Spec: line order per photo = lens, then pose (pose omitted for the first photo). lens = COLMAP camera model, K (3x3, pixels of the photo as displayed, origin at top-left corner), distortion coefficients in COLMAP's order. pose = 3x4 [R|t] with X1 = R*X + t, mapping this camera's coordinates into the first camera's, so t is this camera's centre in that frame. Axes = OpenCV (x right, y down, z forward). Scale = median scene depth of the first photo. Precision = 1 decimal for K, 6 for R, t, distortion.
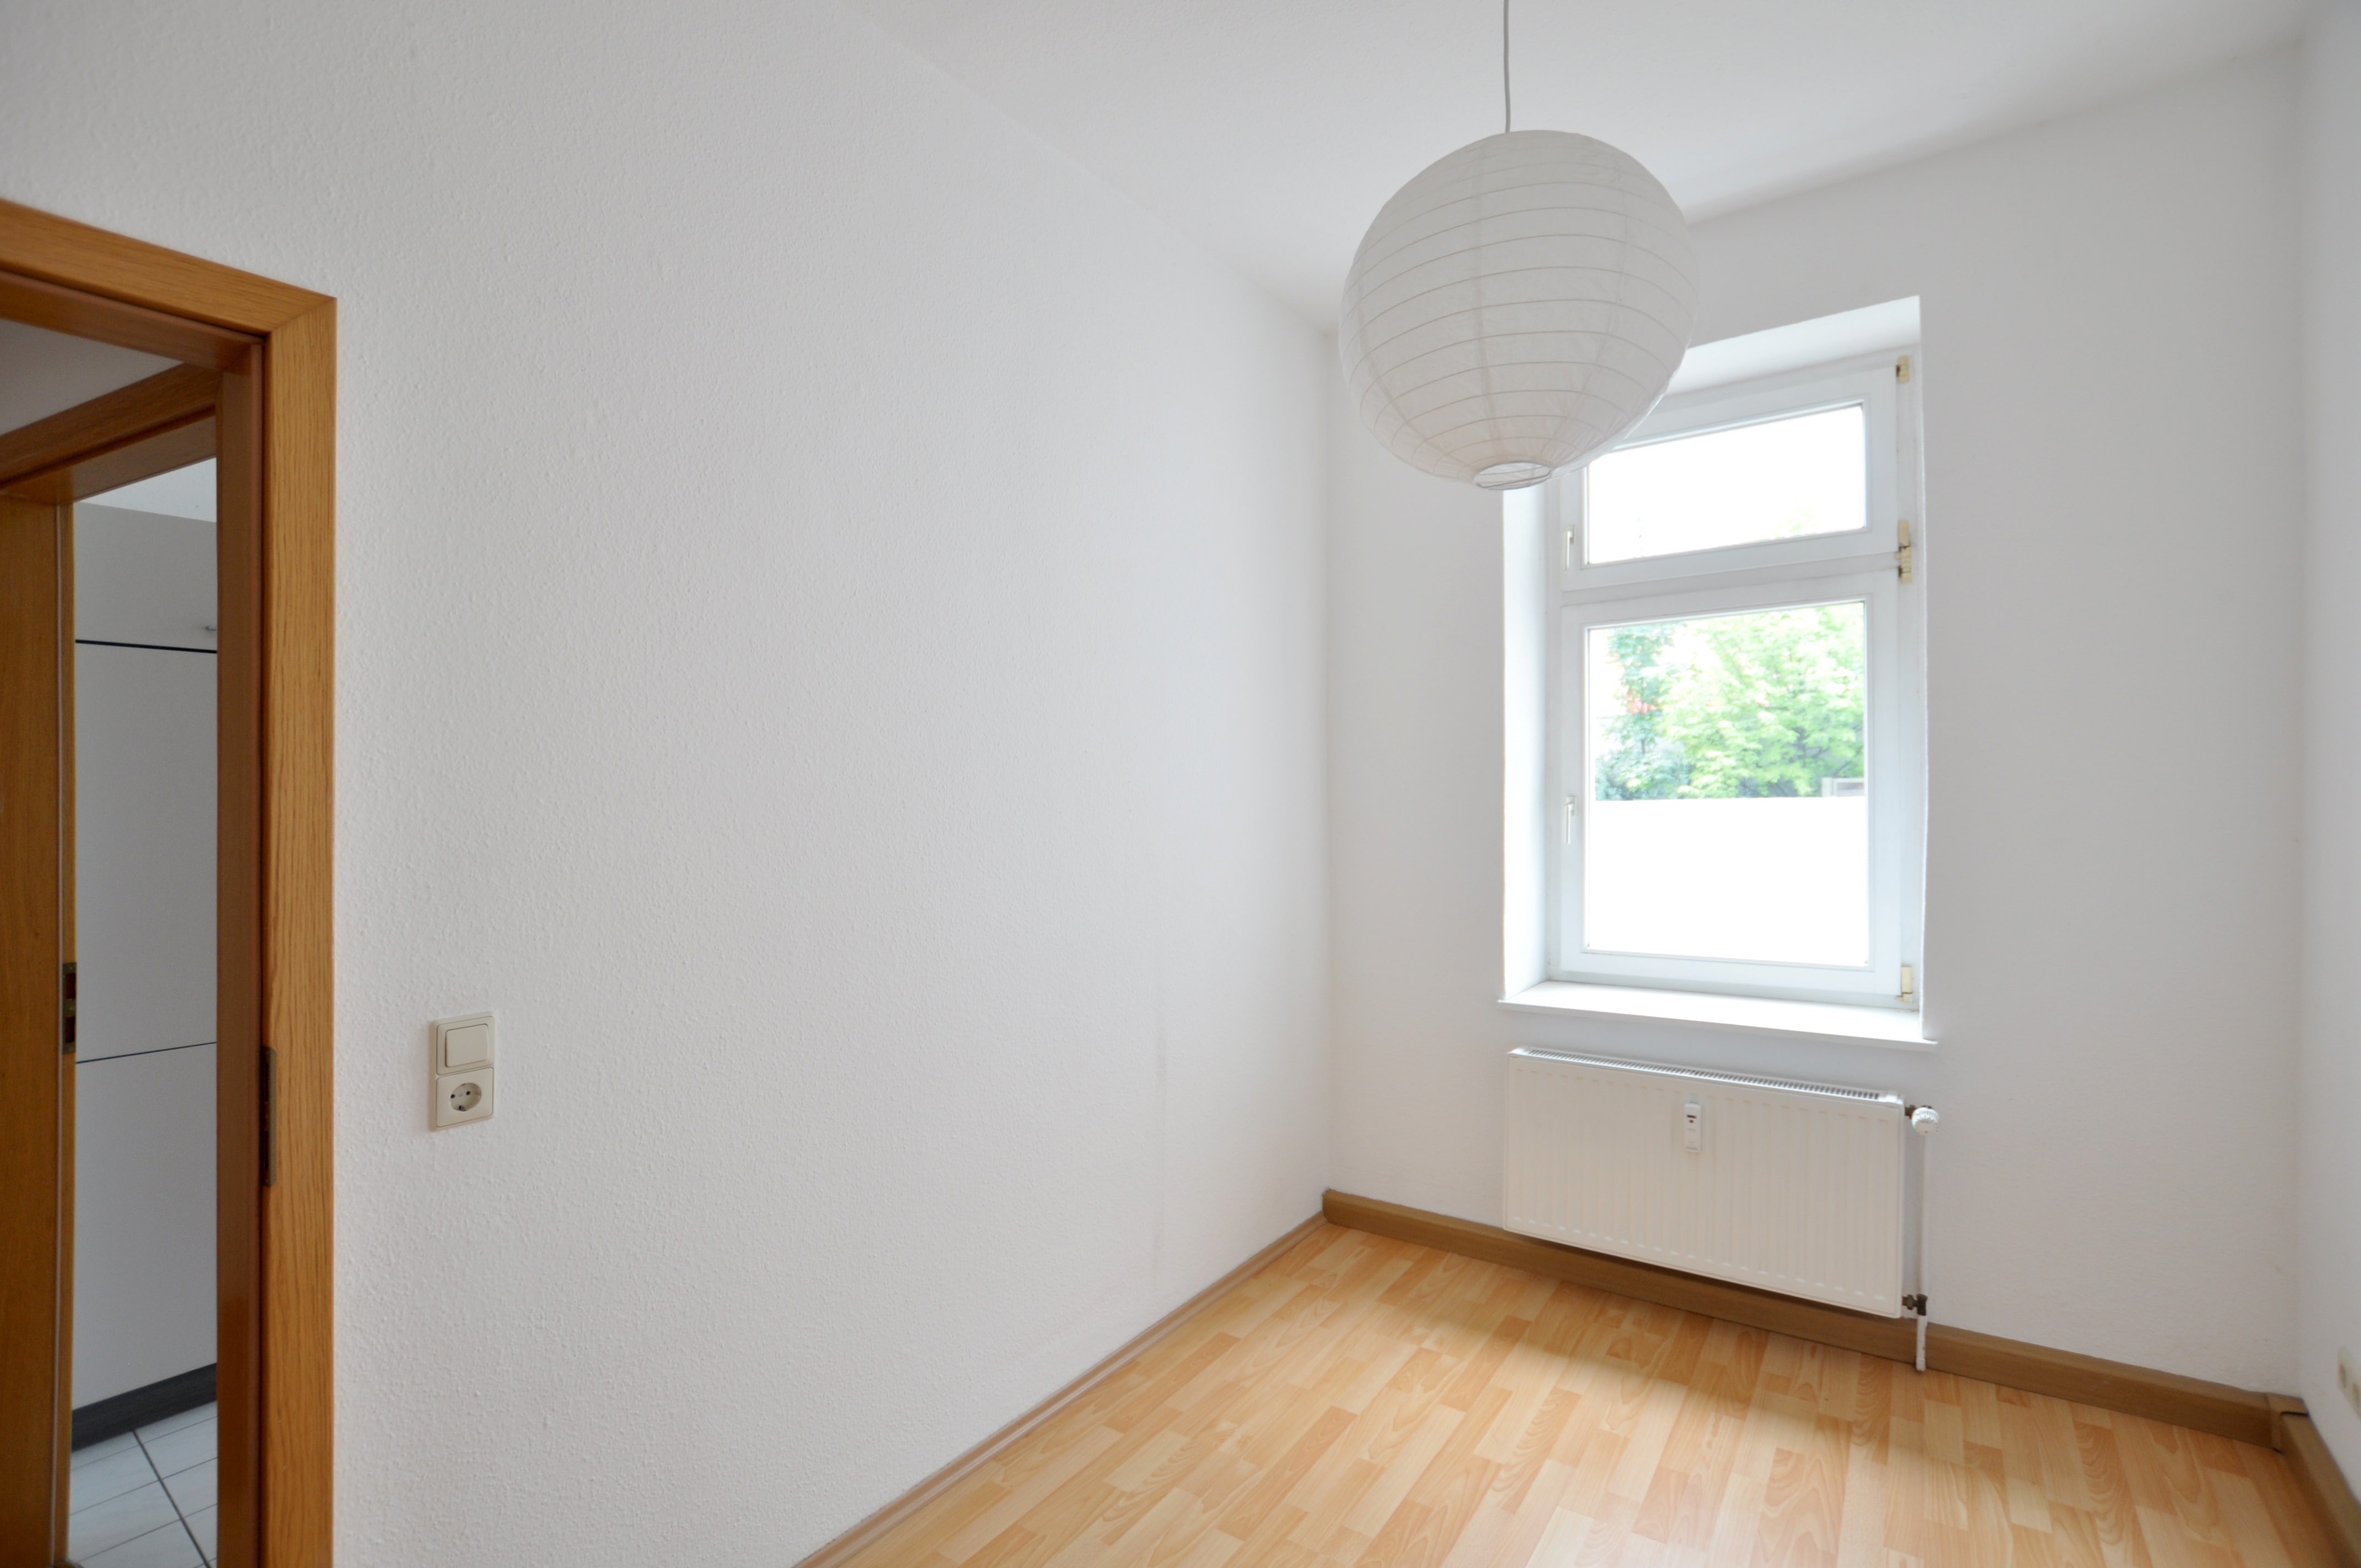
lens RADIAL K [[1063.0, 0, 1183.5], [0, 1063.0, 786.4], [0, 0, 1]] dist [0.002205, 0.000184]
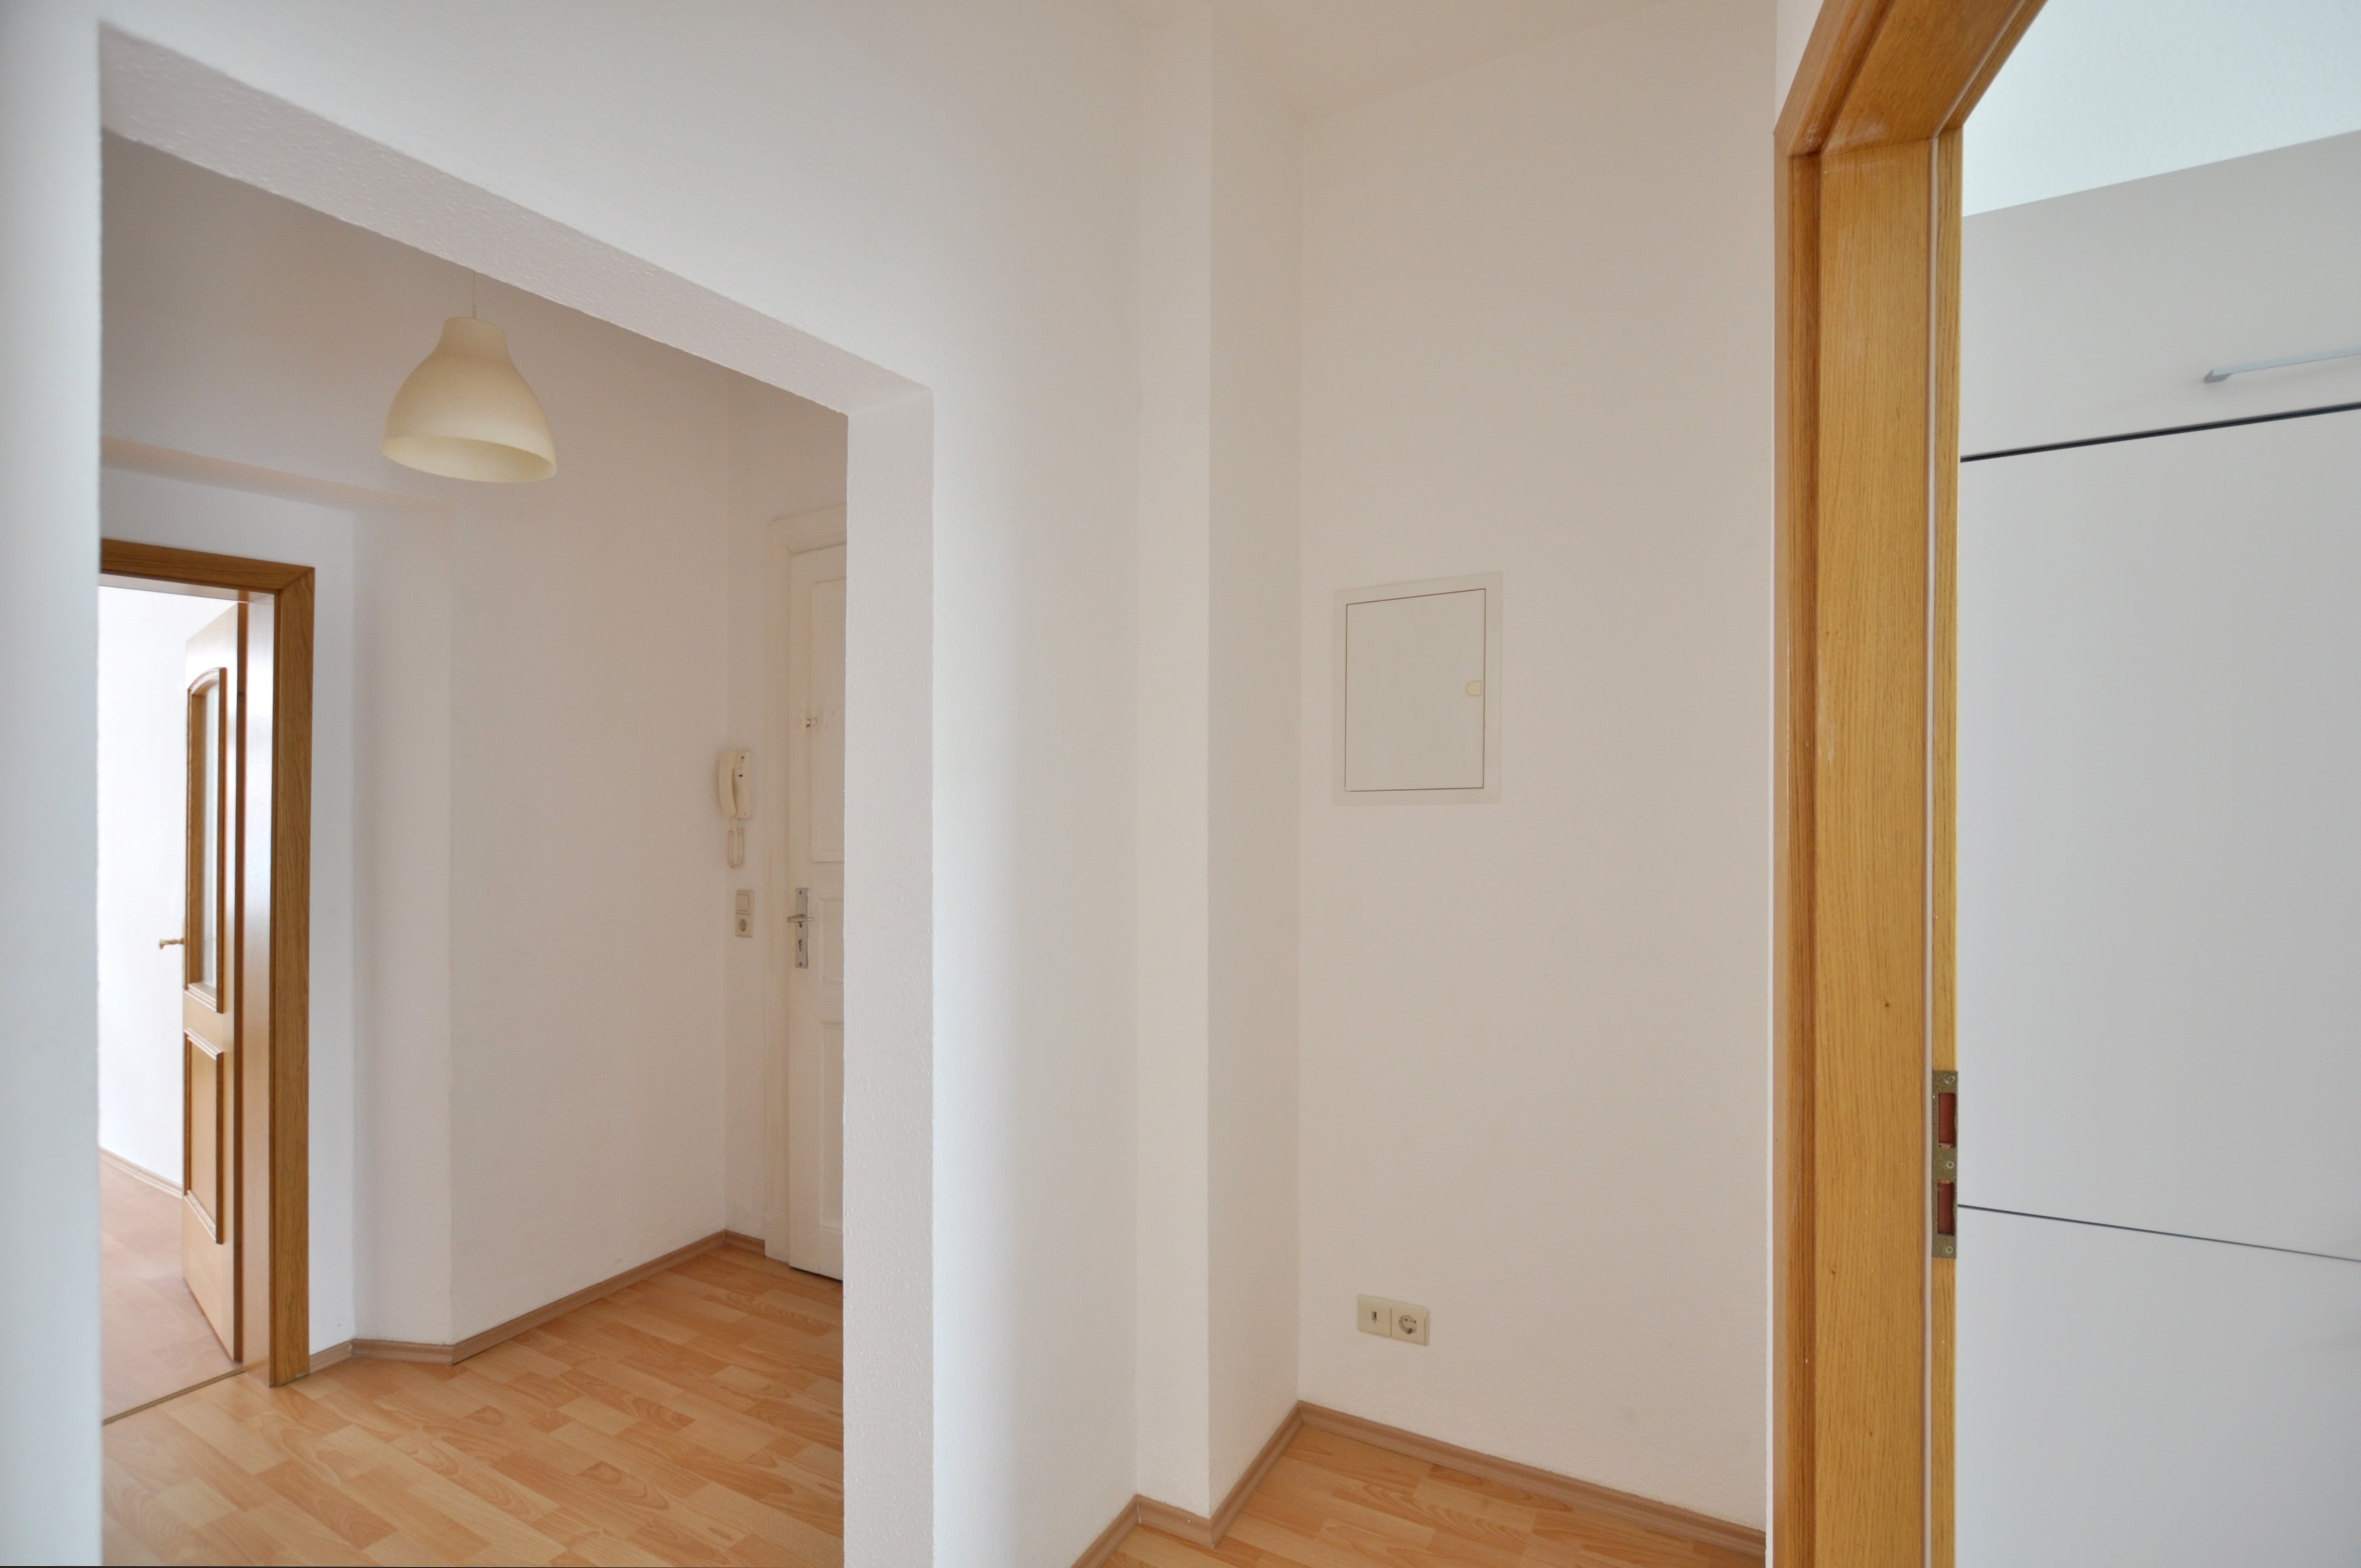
lens RADIAL K [[1063.0, 0, 1175.3], [0, 1063.0, 787.7], [0, 0, 1]] dist [0.002205, 0.000184]
pose [[0.124519, 0.005484, -0.992202, -0.611497], [0.001838, 0.999982, 0.005757, 0.034401], [0.992216, -0.002541, 0.124507, 0.594862]]
